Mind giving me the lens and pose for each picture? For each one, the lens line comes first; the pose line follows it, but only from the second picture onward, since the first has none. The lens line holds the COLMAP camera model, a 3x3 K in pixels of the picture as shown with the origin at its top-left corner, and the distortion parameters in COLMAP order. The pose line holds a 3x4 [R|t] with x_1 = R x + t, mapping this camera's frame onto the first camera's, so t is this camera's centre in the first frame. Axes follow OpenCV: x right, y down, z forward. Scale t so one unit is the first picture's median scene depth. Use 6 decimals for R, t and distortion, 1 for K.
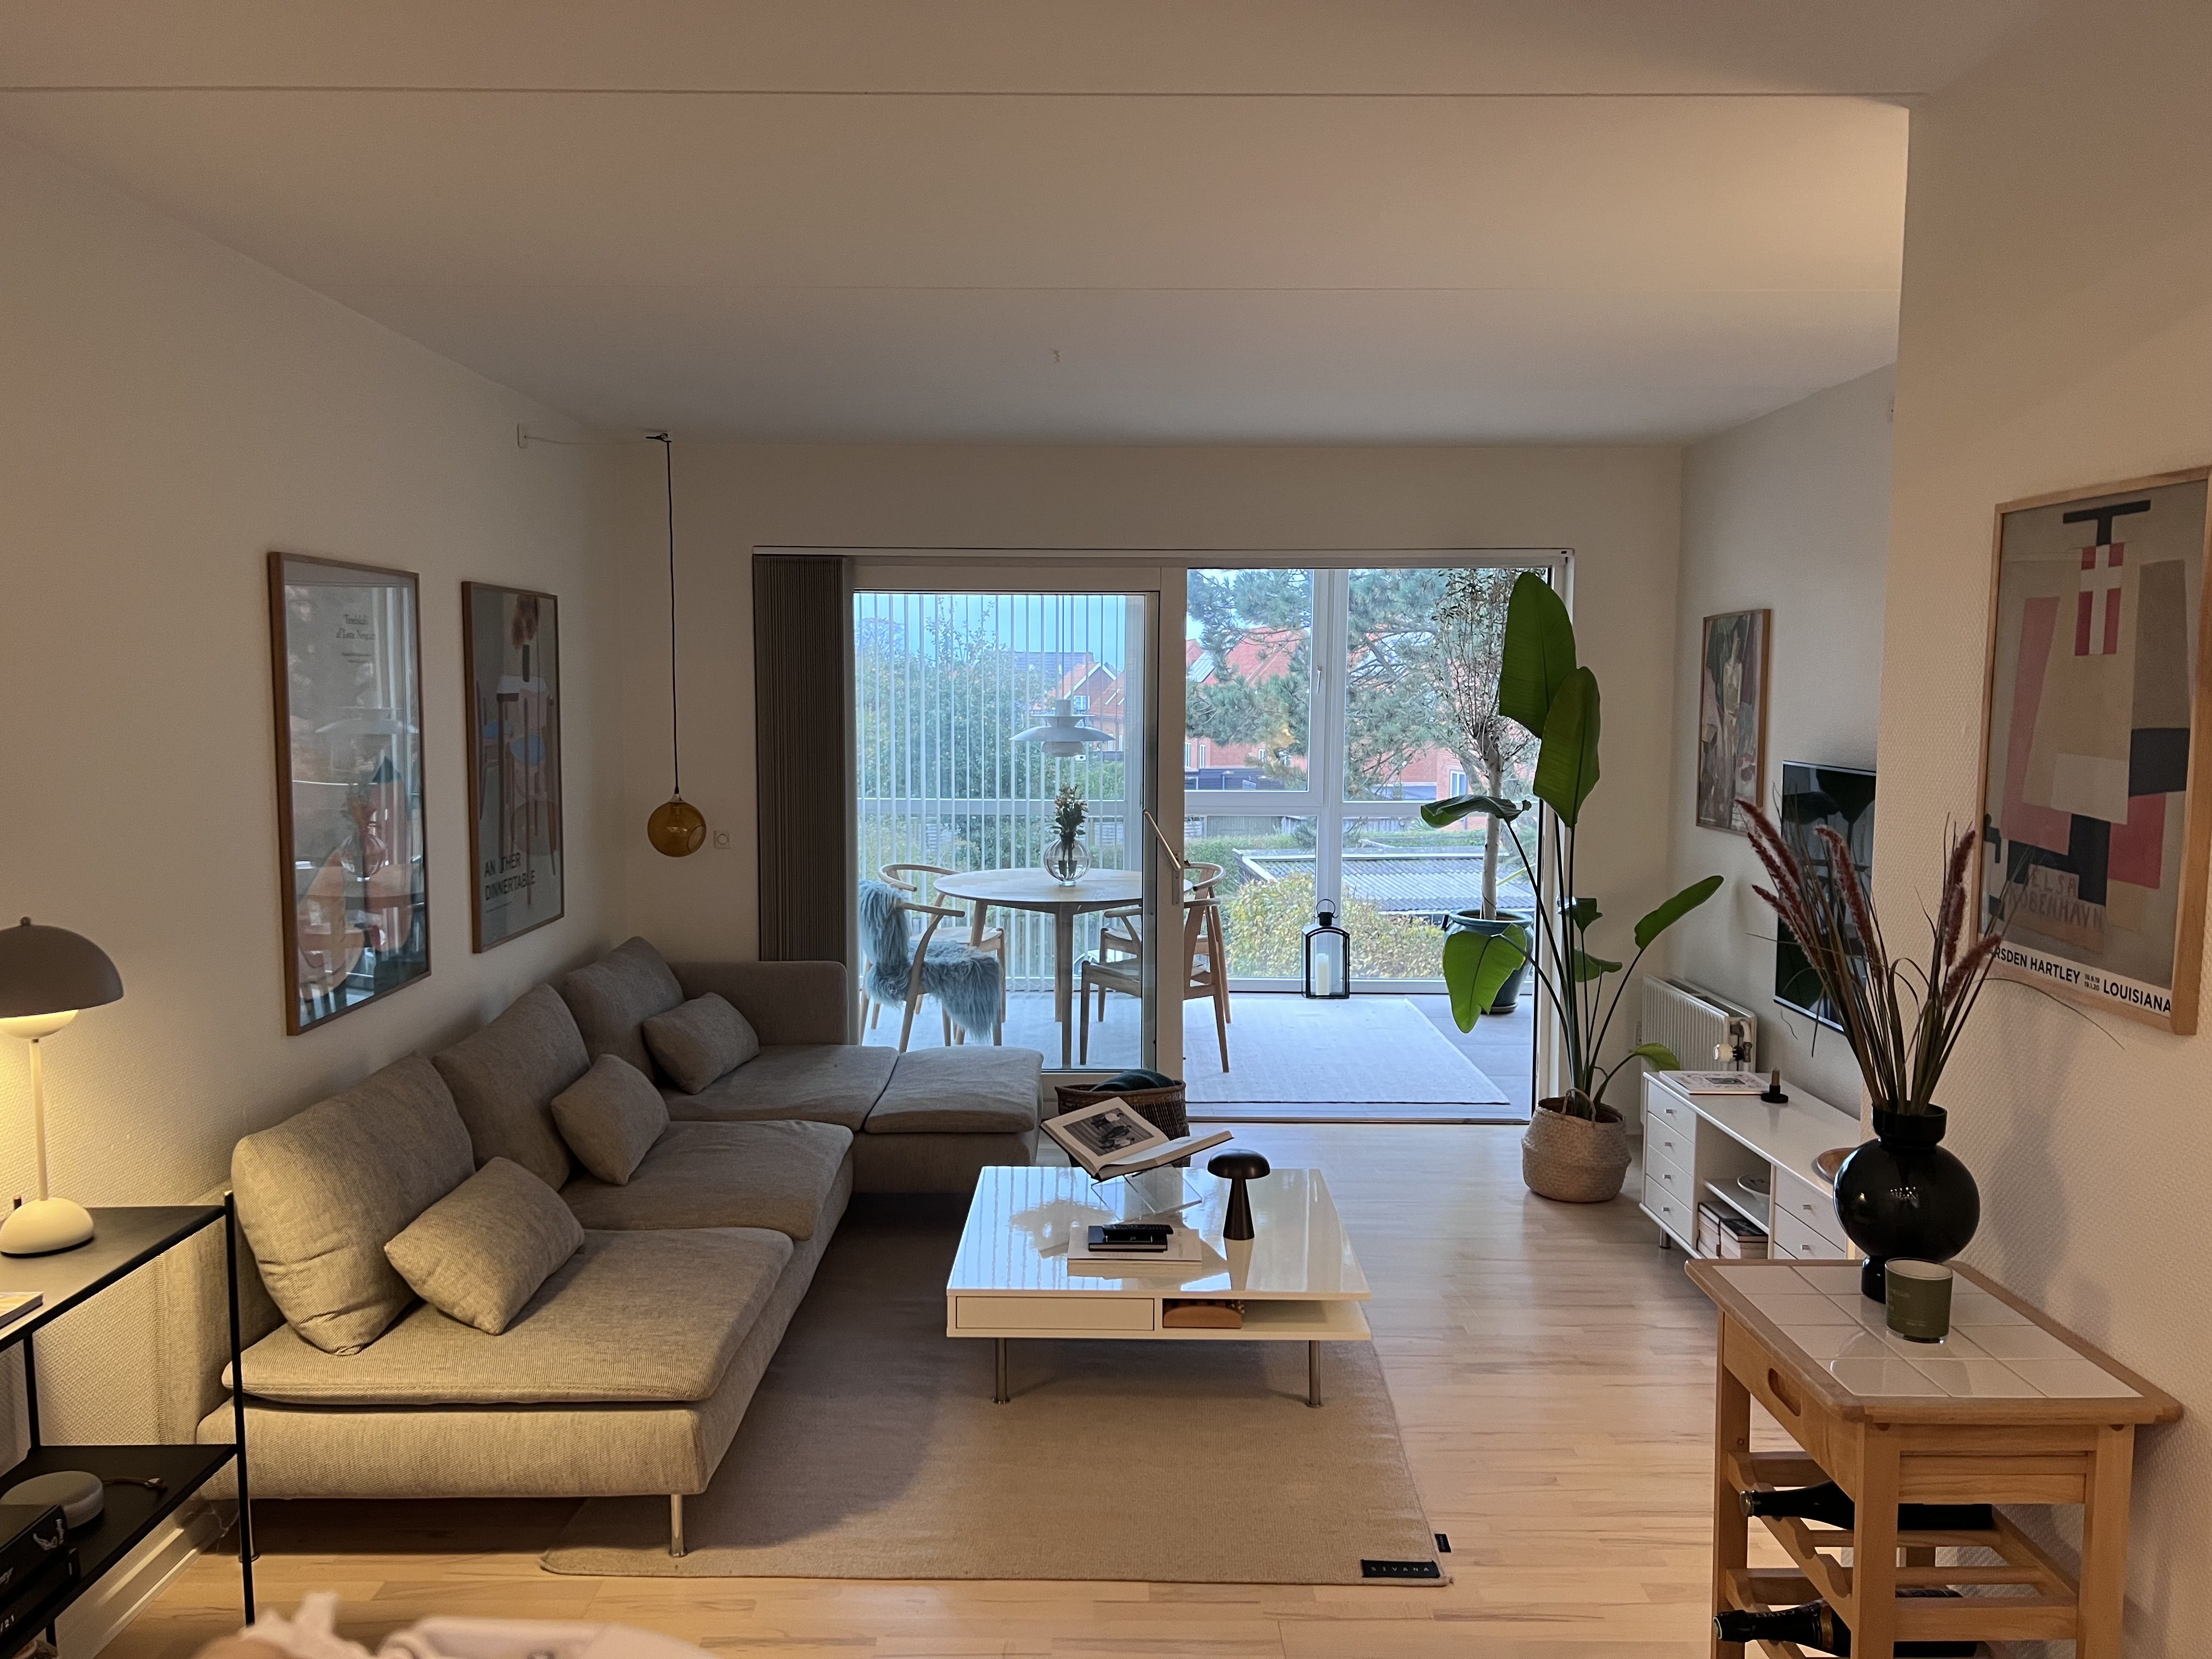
lens RADIAL K [[1675.5, 0, 1105.6], [0, 1675.5, 825.0], [0, 0, 1]] dist [0.104755, -0.011612]
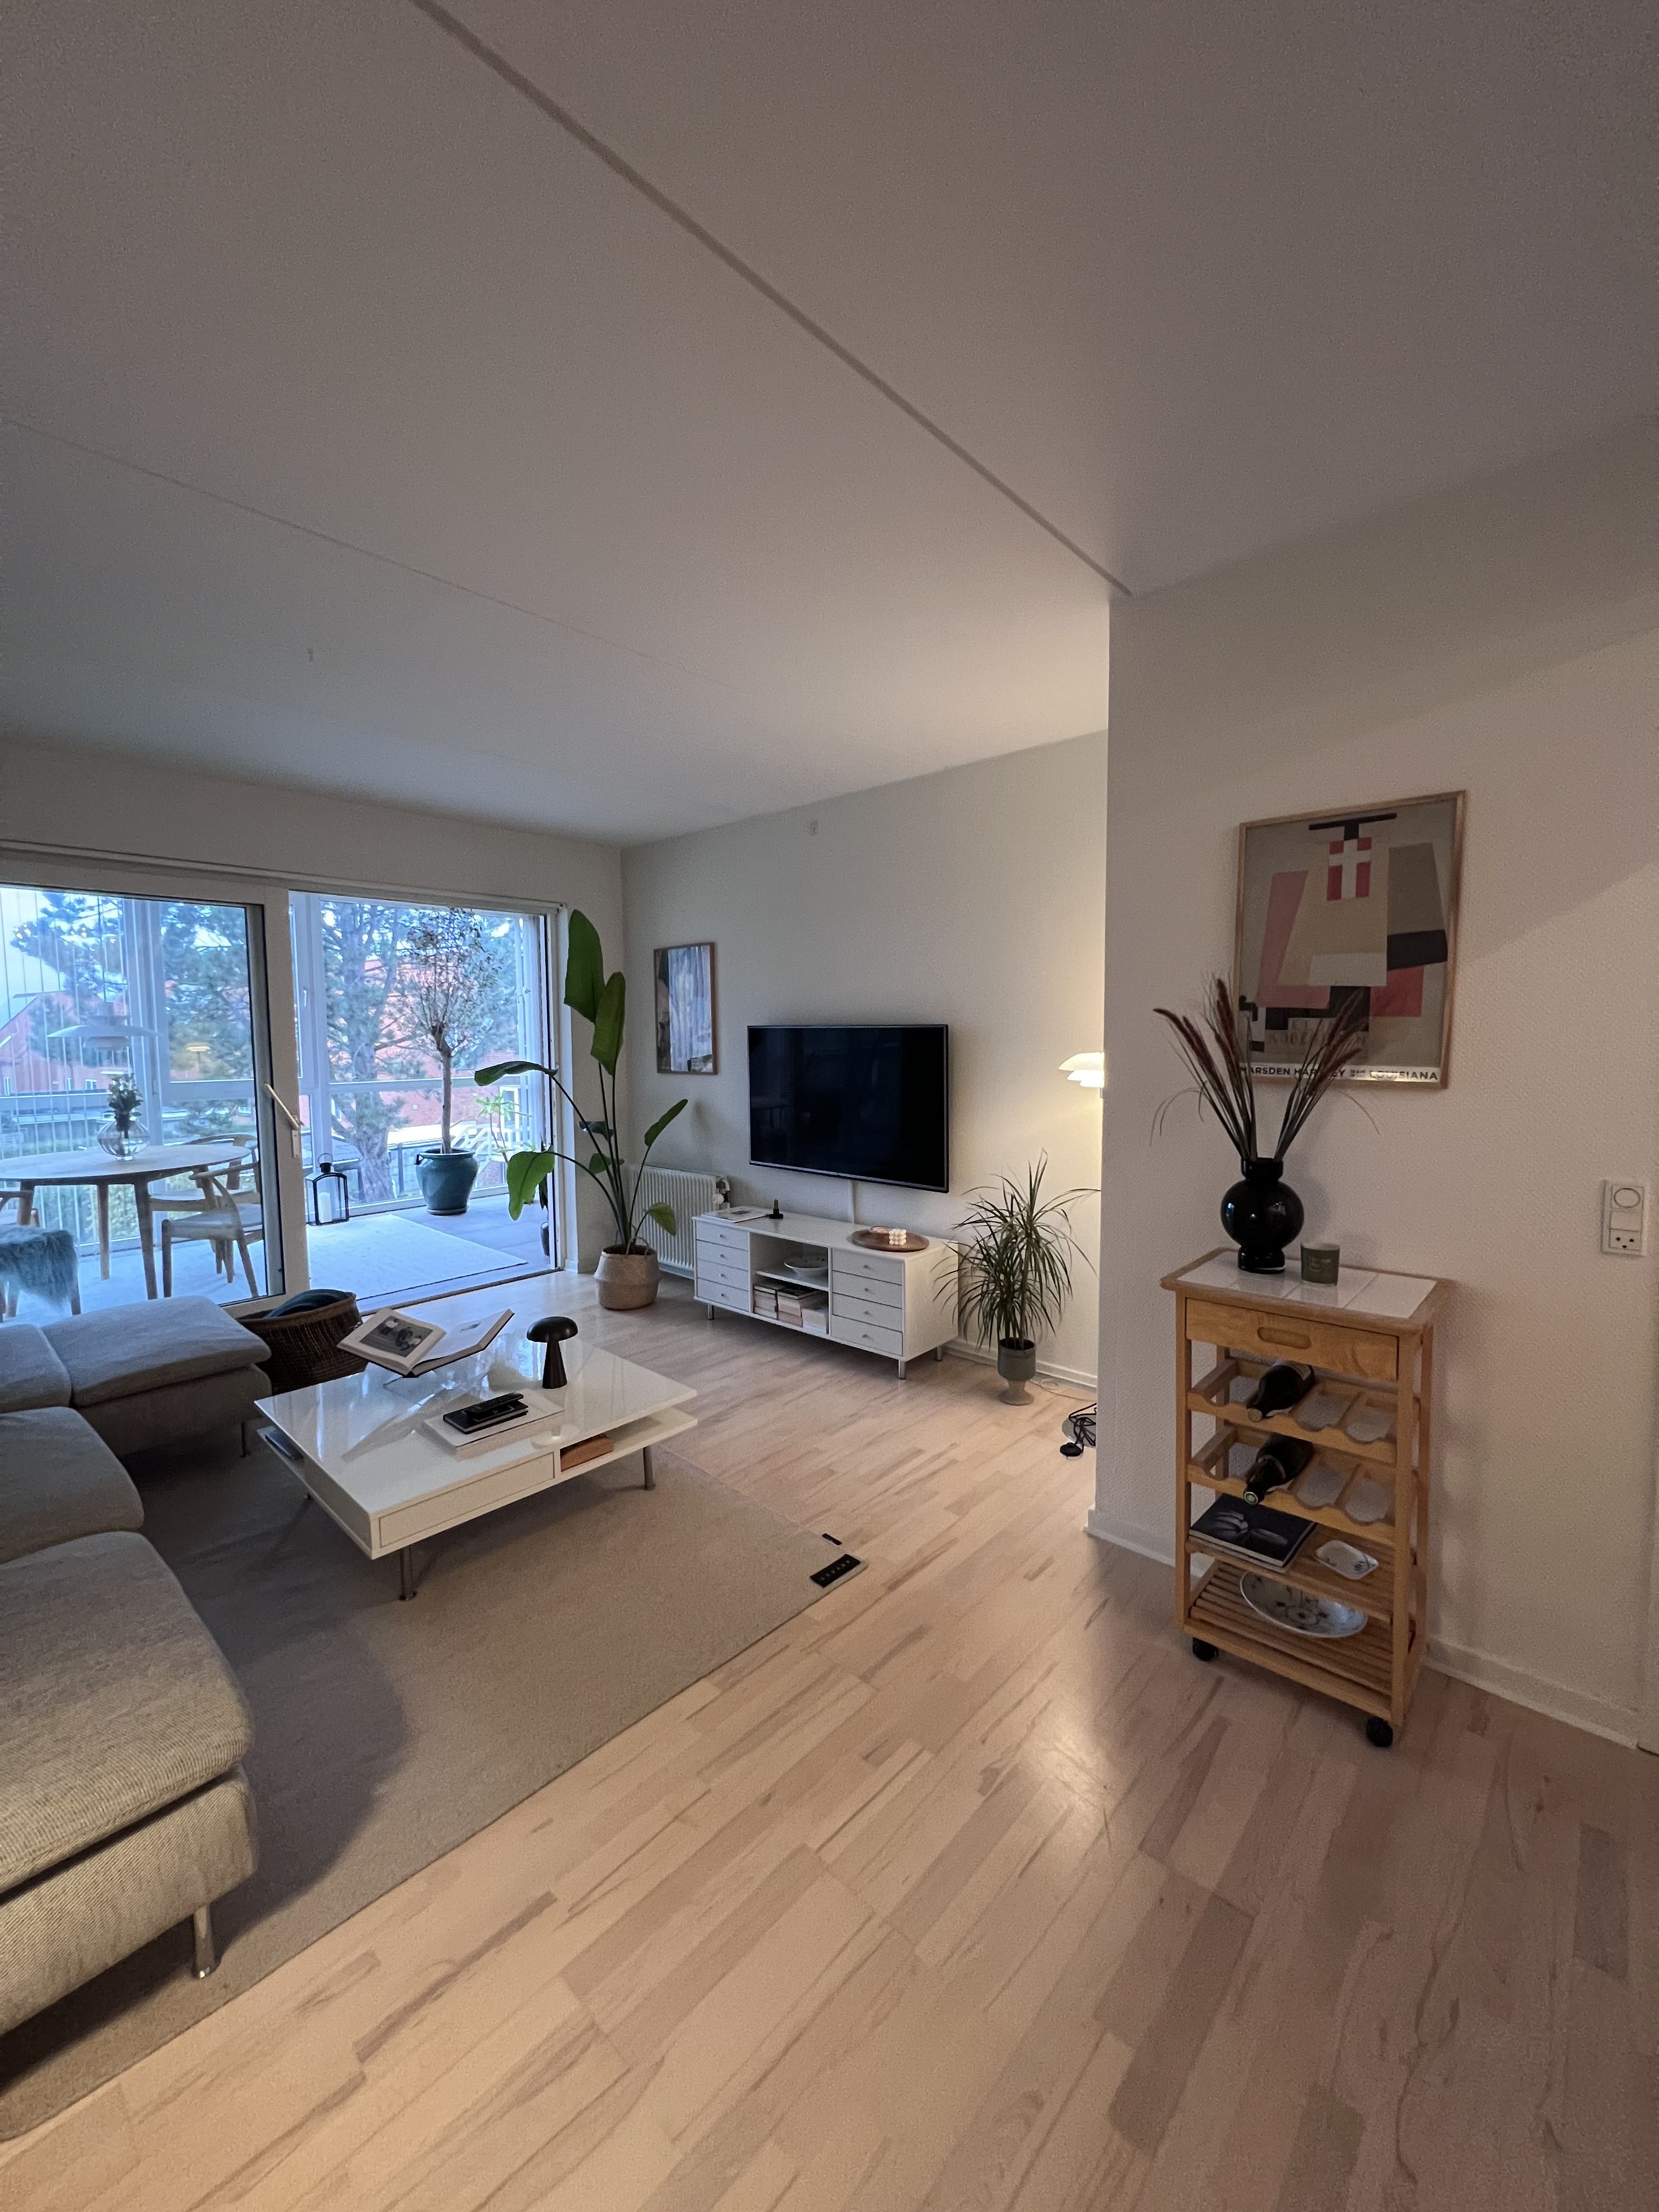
lens RADIAL K [[890.5, 0, 831.7], [0, 890.5, 1096.5], [0, 0, 1]] dist [0.022777, -0.000015]
pose [[0.683213, -0.061853, 0.727595, -0.241770], [0.070737, 0.997326, 0.018361, 0.025911], [-0.726785, 0.038923, 0.685761, 0.349456]]
